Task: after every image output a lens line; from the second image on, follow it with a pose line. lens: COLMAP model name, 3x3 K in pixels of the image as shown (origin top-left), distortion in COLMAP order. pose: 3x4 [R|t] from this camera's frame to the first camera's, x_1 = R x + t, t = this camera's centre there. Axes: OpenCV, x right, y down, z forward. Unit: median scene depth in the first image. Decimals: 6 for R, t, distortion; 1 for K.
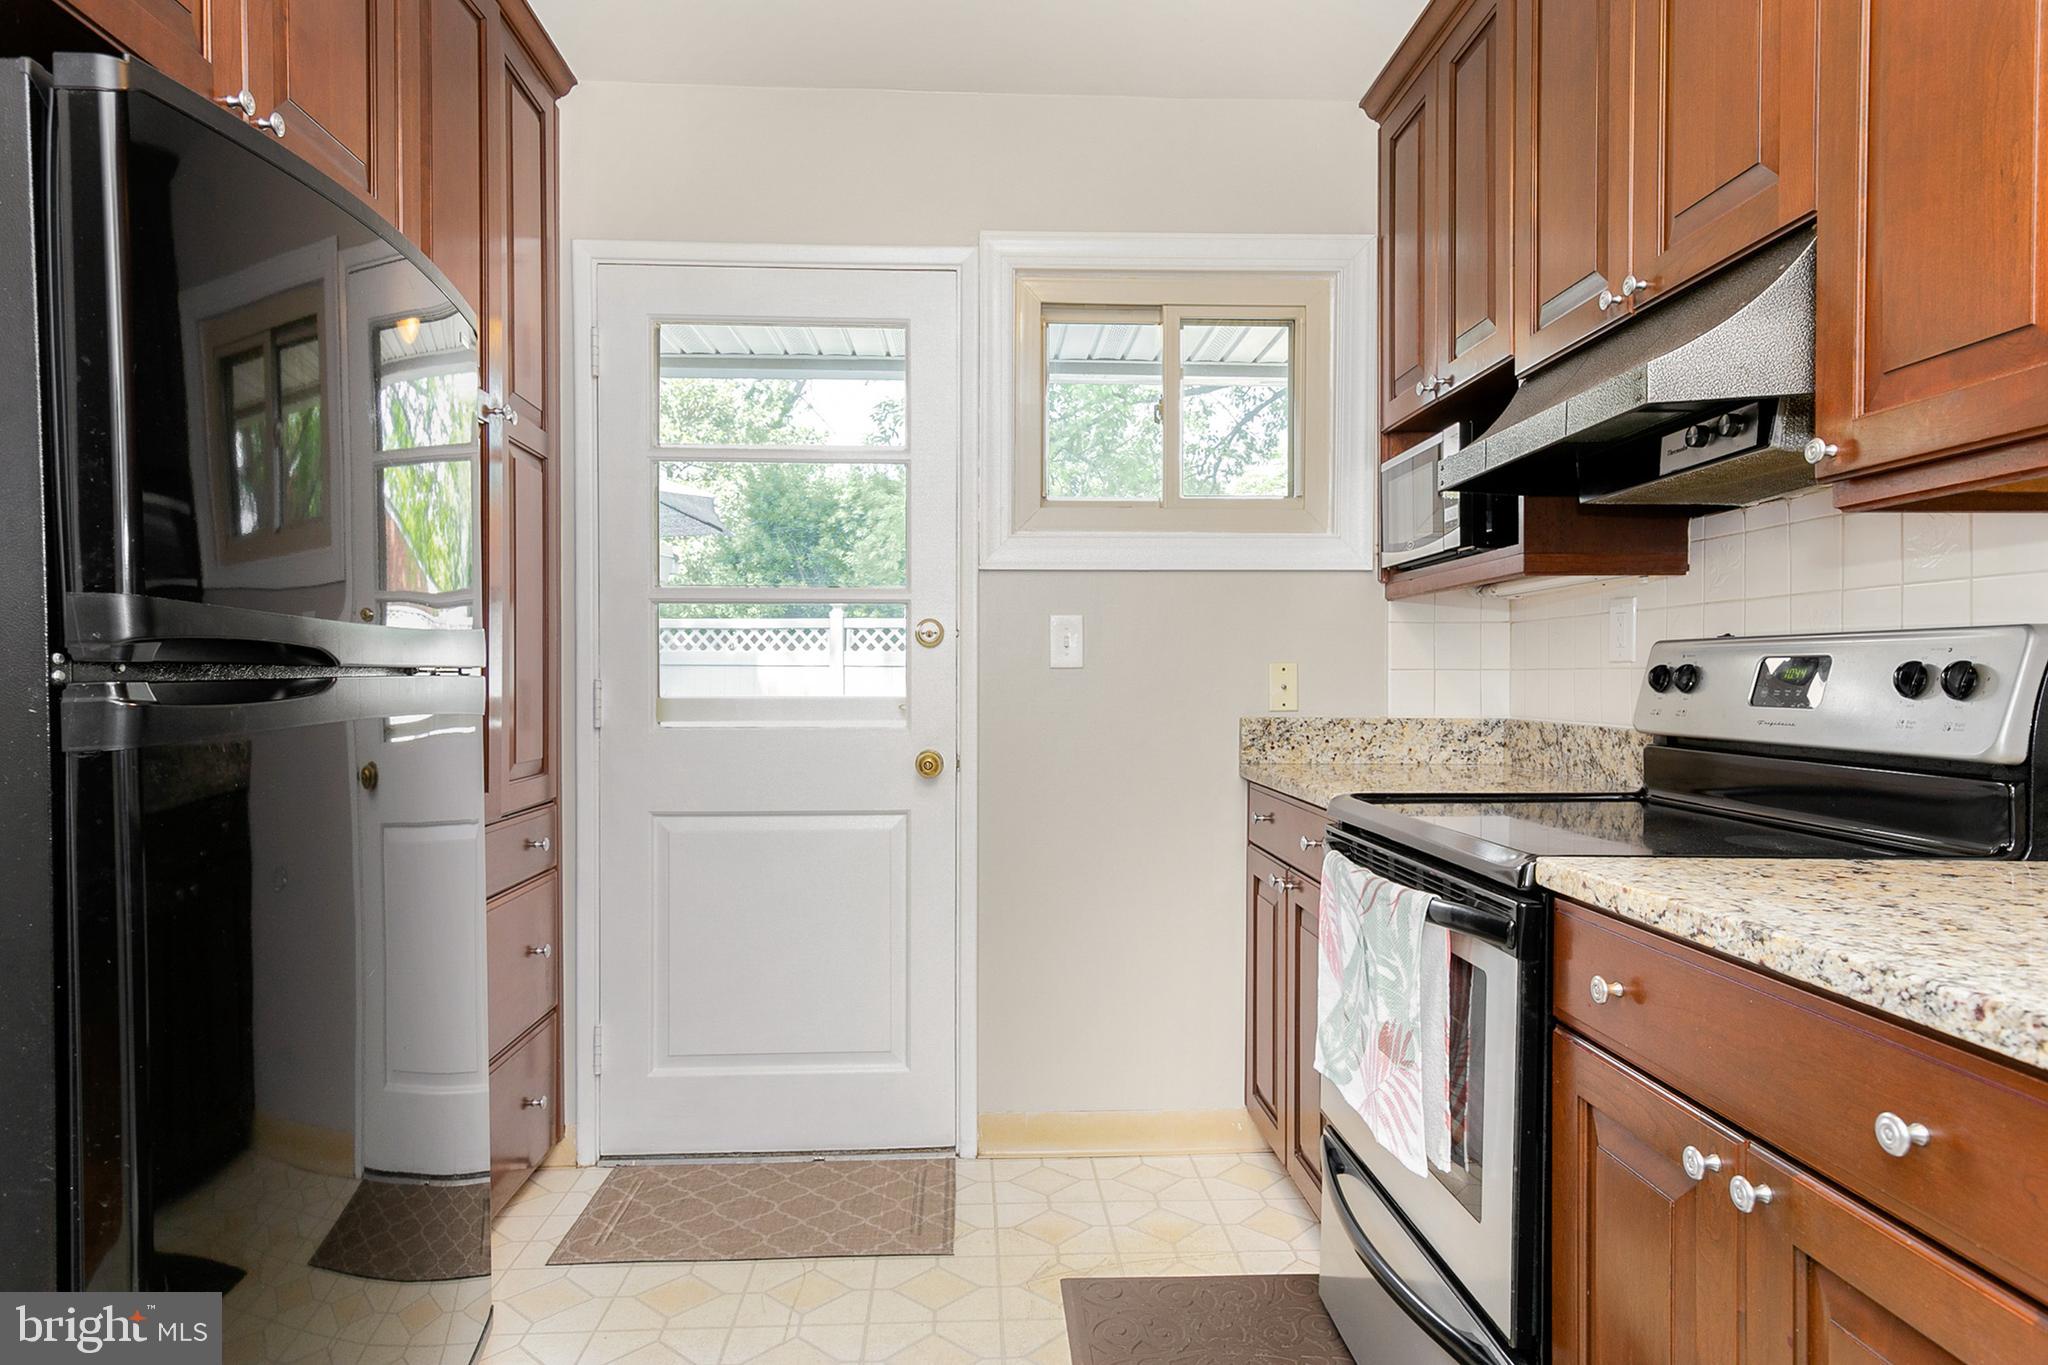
lens RADIAL K [[1216.7, 0, 1023.6], [0, 1216.7, 679.7], [0, 0, 1]] dist [0.020255, 0.003540]
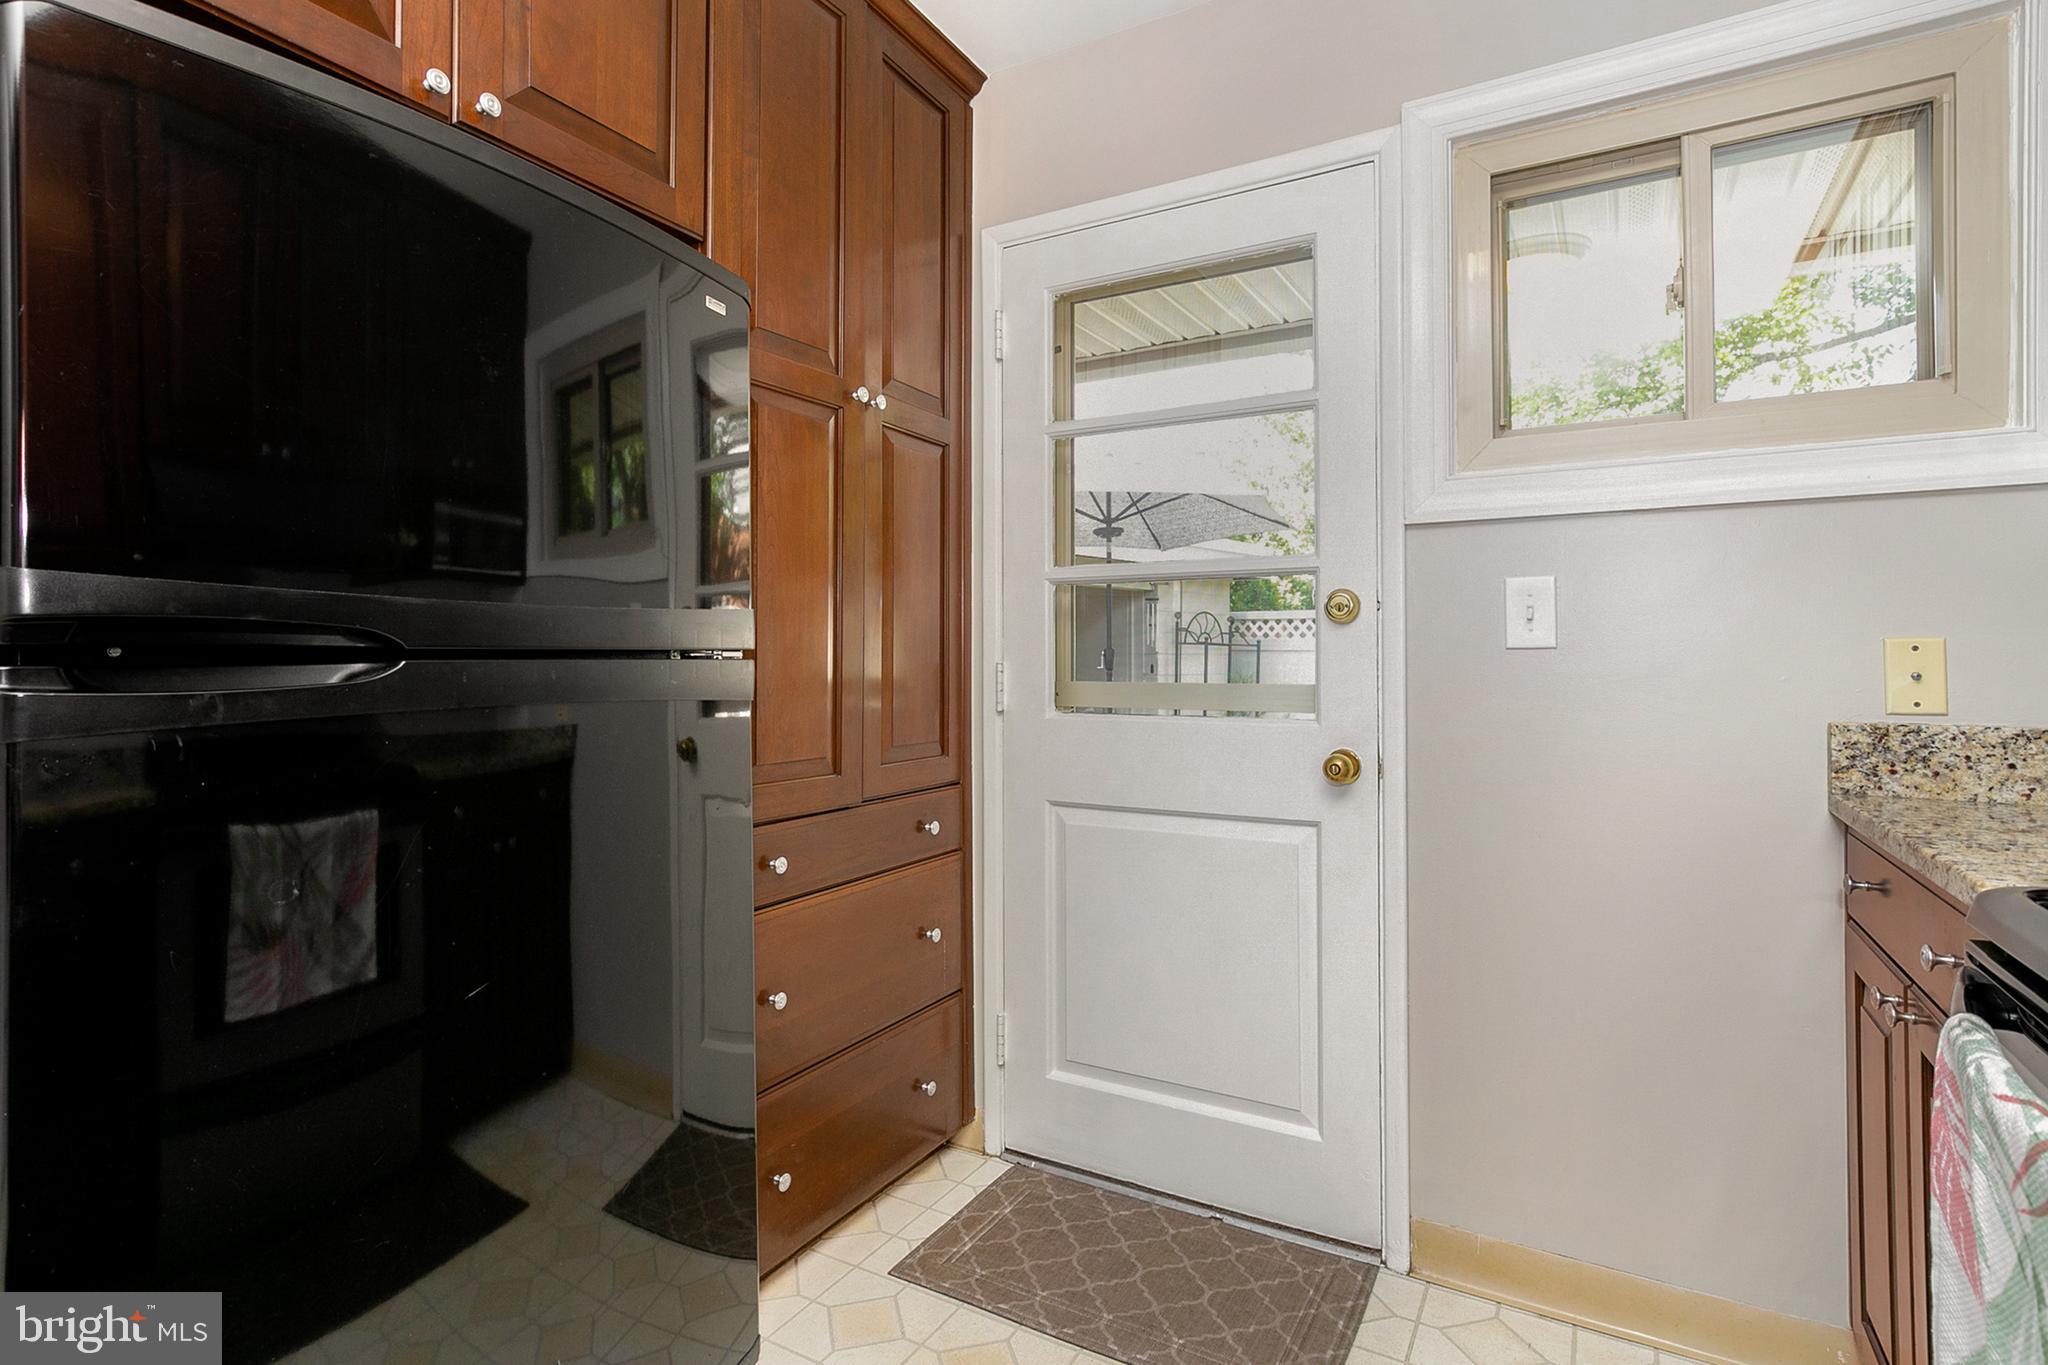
lens RADIAL K [[1158.3, 0, 940.0], [0, 1158.3, 640.4], [0, 0, 1]] dist [0.001466, 0.000749]
pose [[0.794205, -0.010672, -0.607557, 0.181479], [-0.006046, 0.999657, -0.025463, 0.005654], [0.607620, 0.023896, 0.793868, 0.219408]]
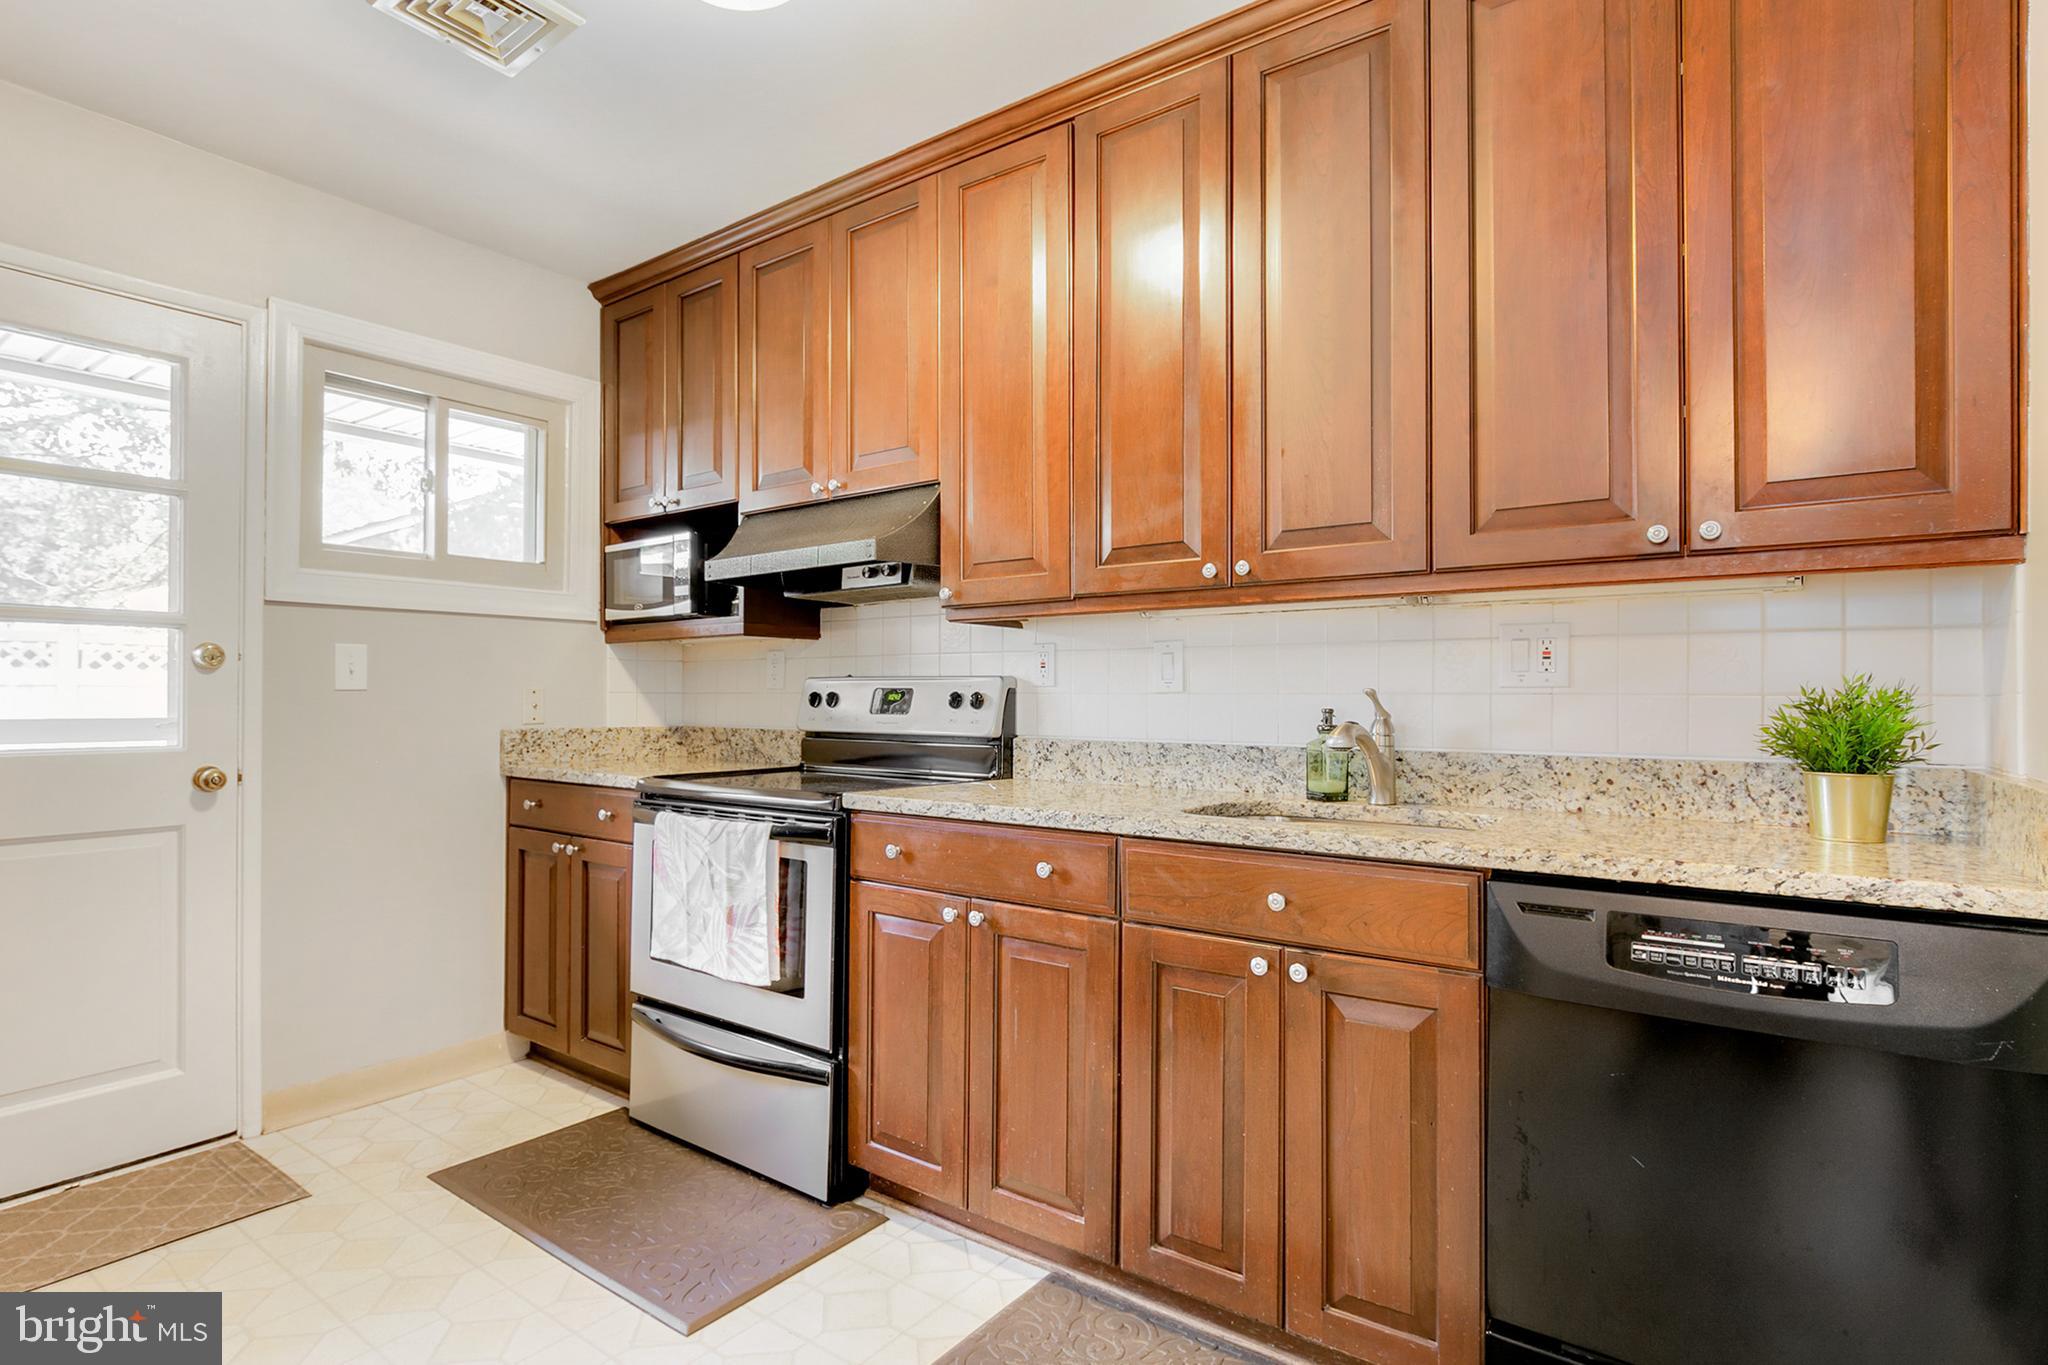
lens RADIAL K [[1010.5, 0, 1024.0], [0, 1010.5, 693.2], [0, 0, 1]] dist [-0.017438, 0.000416]
pose [[0.627863, 0.003262, 0.778317, -0.312363], [0.001464, 0.999984, -0.005372, -0.000996], [-0.778323, 0.004512, 0.627848, -0.103928]]
